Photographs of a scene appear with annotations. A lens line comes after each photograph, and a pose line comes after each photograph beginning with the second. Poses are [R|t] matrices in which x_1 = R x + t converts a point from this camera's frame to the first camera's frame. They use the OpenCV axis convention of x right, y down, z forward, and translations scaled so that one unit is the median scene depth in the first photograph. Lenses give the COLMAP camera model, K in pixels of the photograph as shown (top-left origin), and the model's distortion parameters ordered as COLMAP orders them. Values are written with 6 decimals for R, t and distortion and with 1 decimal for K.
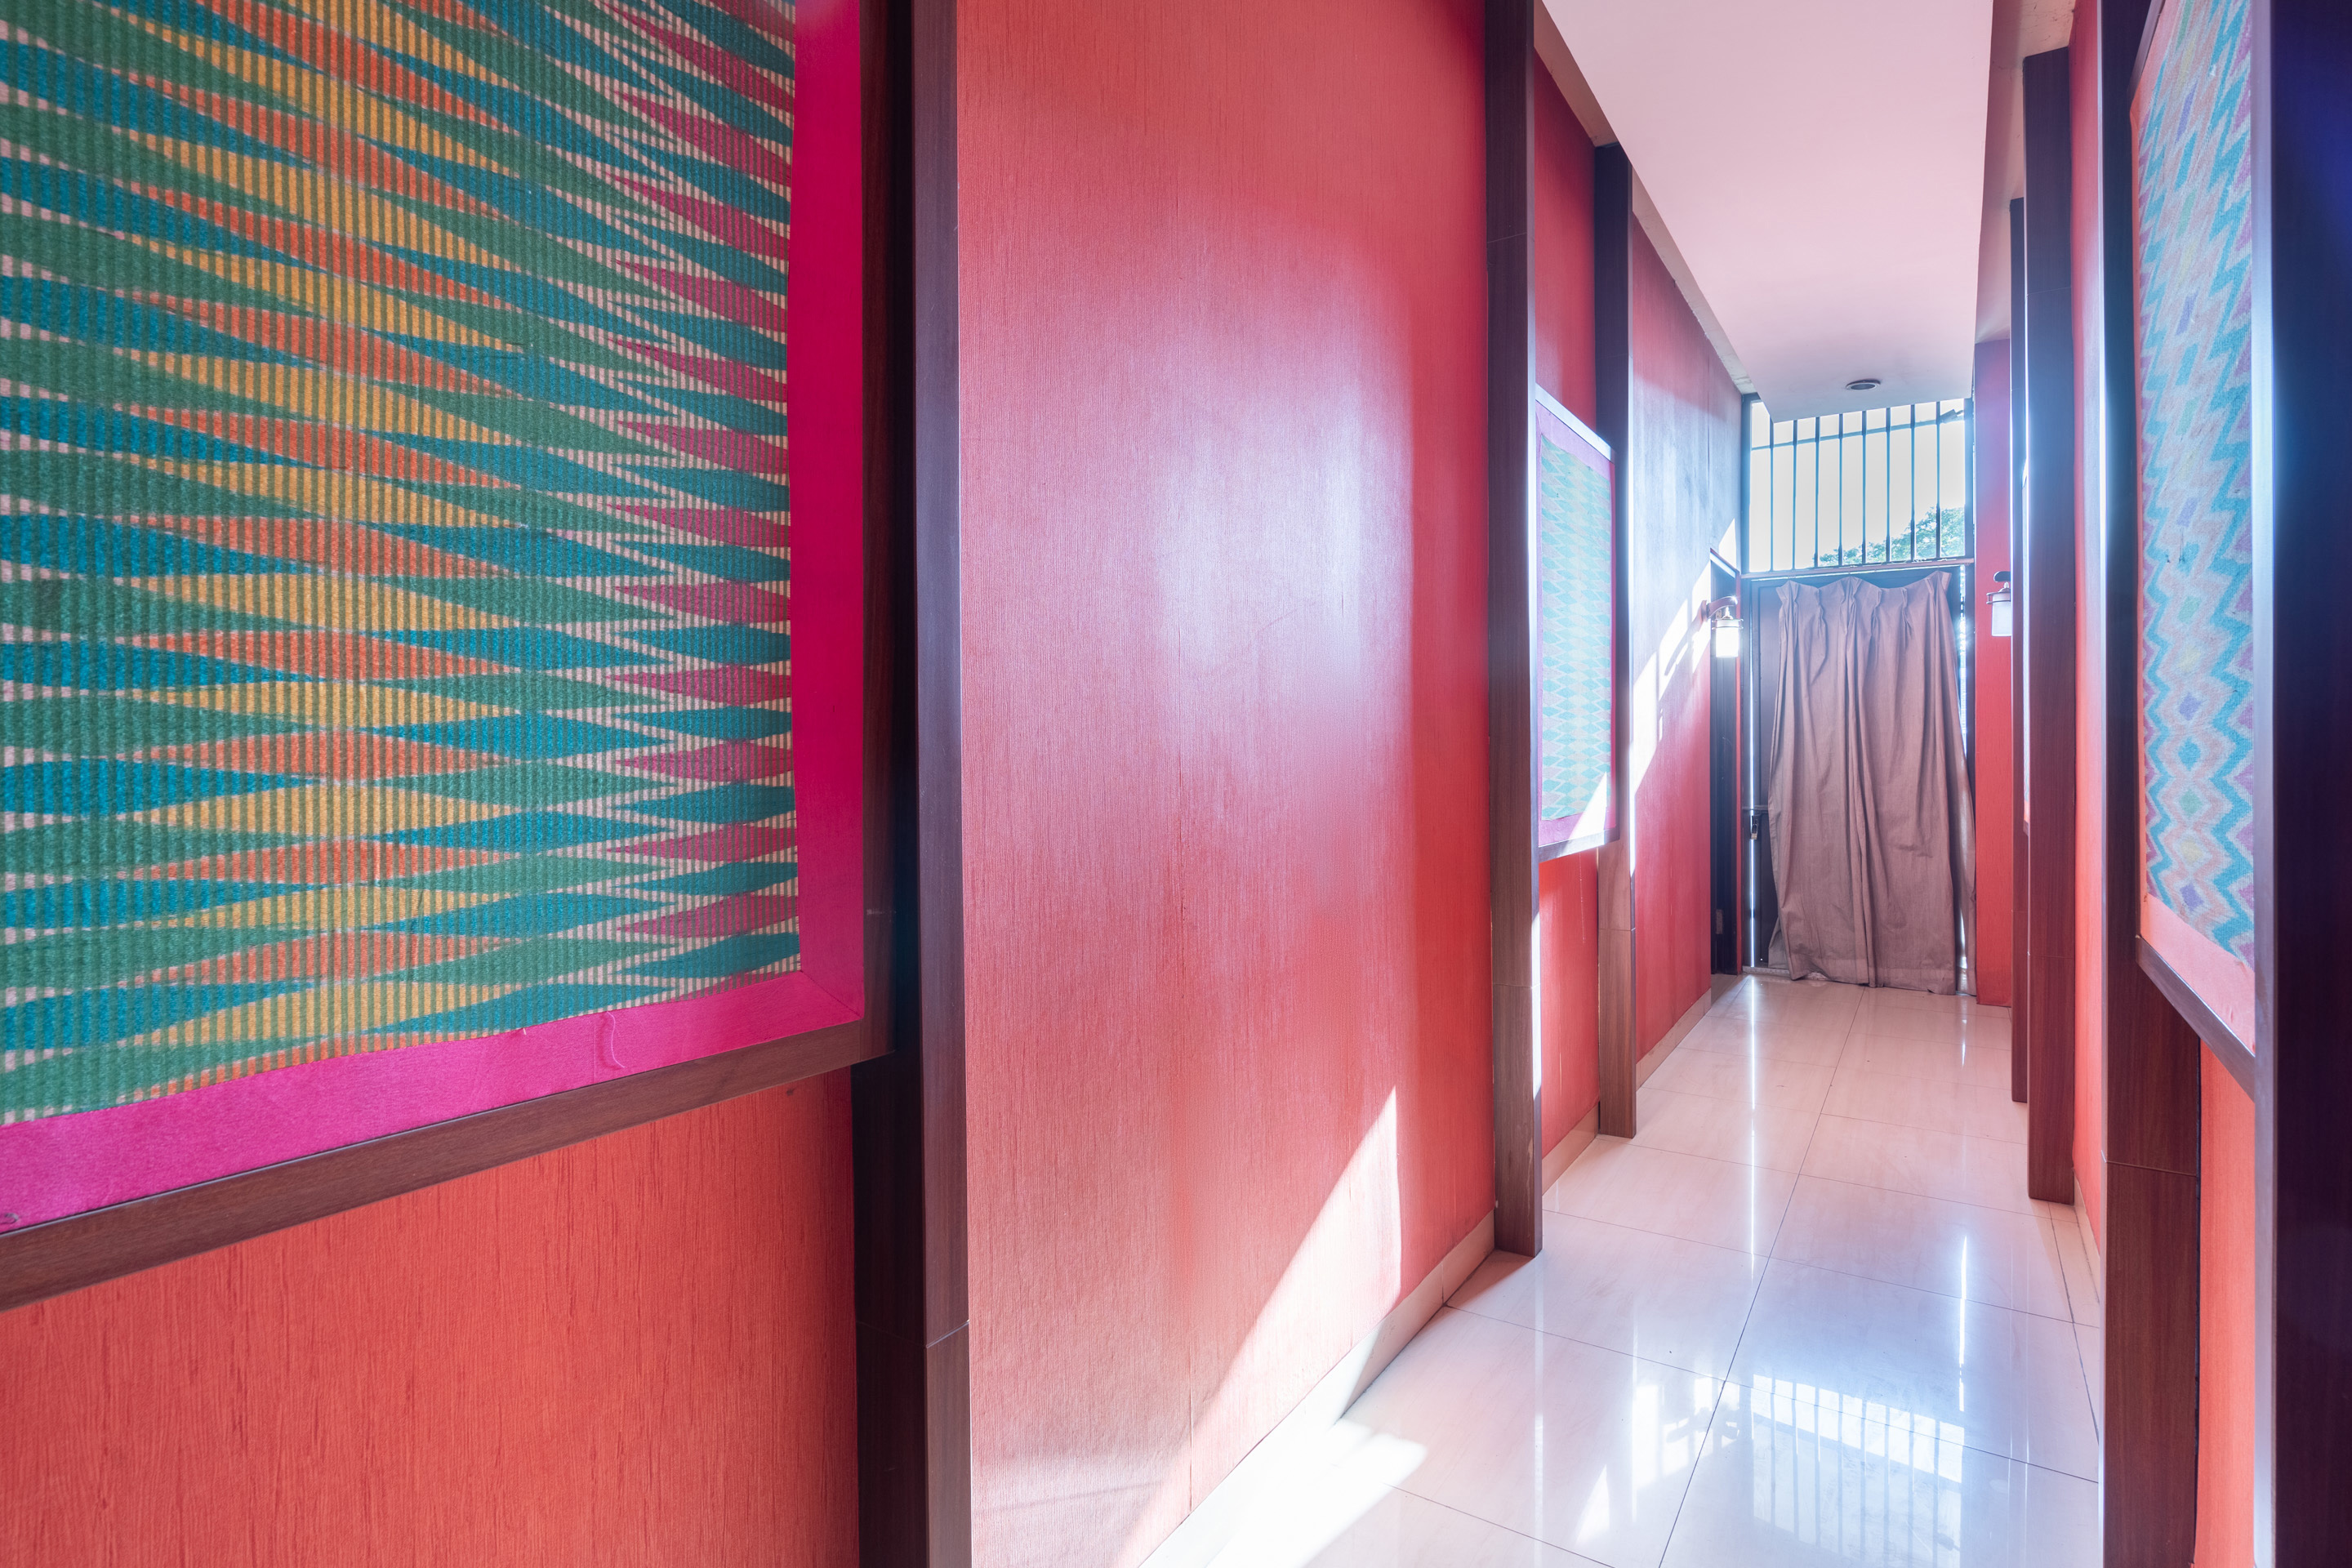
lens RADIAL K [[1074.3, 0, 1168.5], [0, 1074.3, 765.5], [0, 0, 1]] dist [-0.004306, 0.000497]
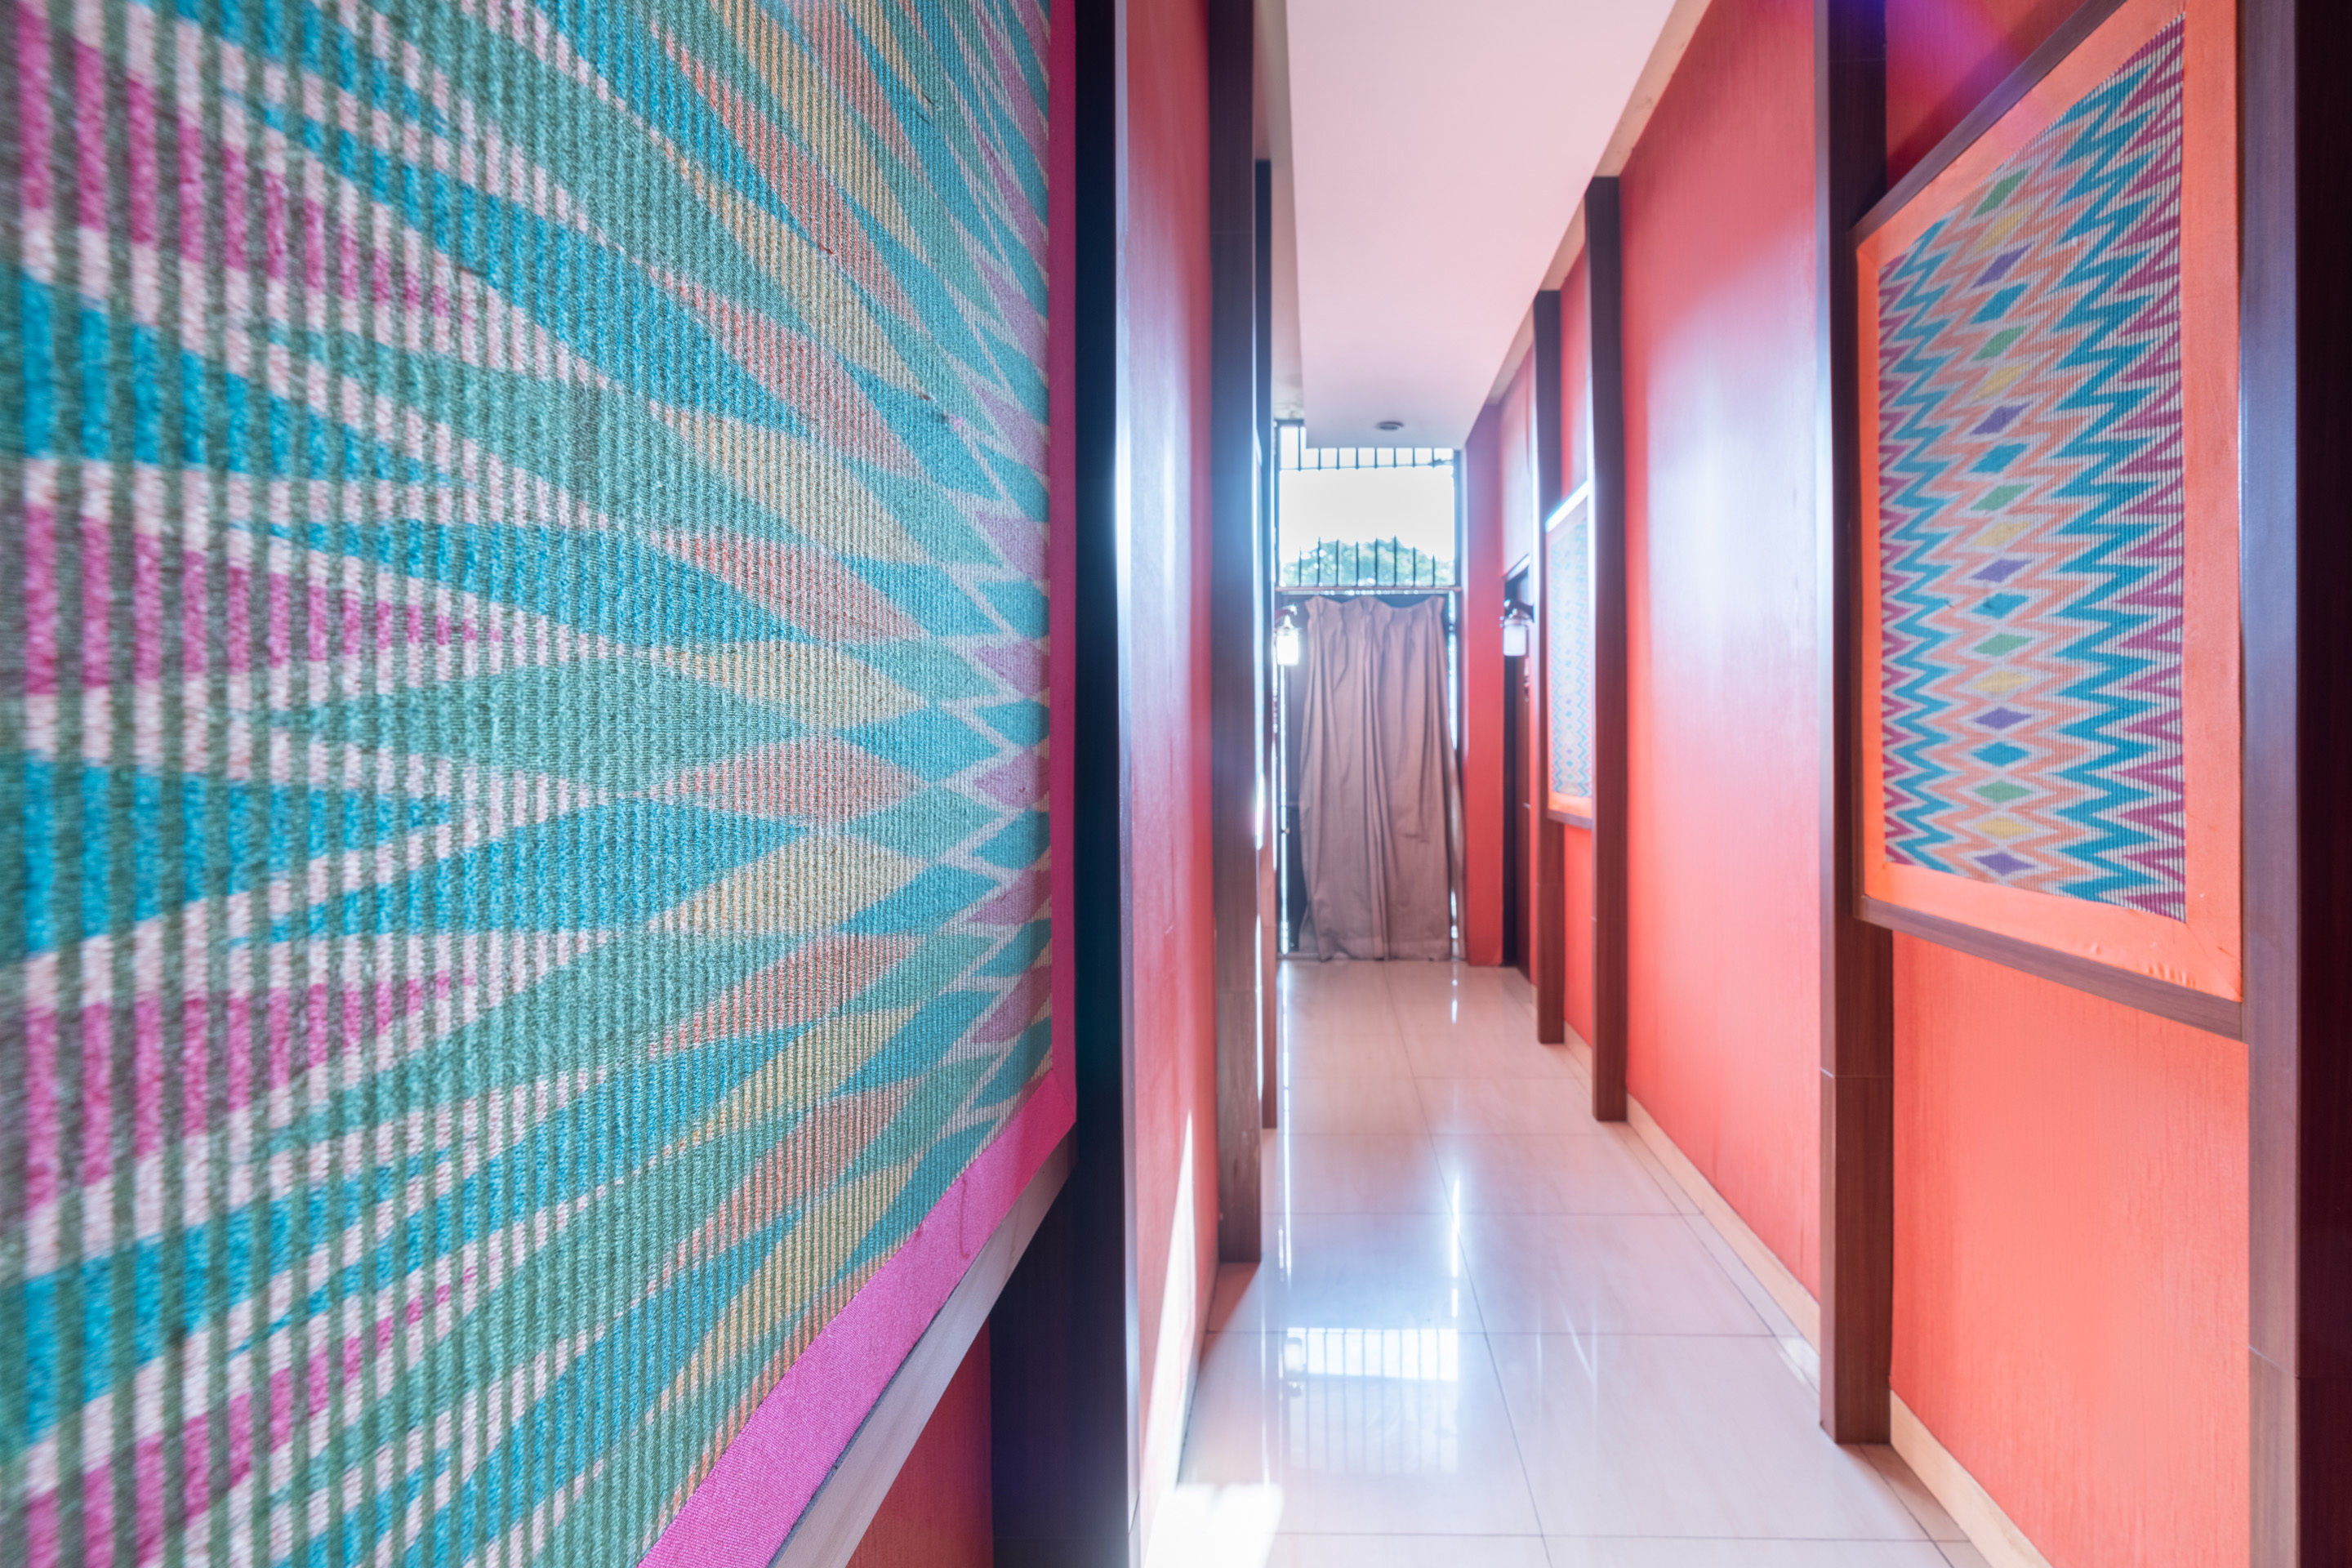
lens RADIAL K [[1149.8, 0, 1186.1], [0, 1149.8, 764.0], [0, 0, 1]] dist [0.004238, 0.000357]
pose [[0.863084, -0.009084, 0.504979, -0.142593], [0.010525, 0.999945, -0.000001, -0.002515], [-0.504951, 0.005316, 0.863131, 0.063544]]
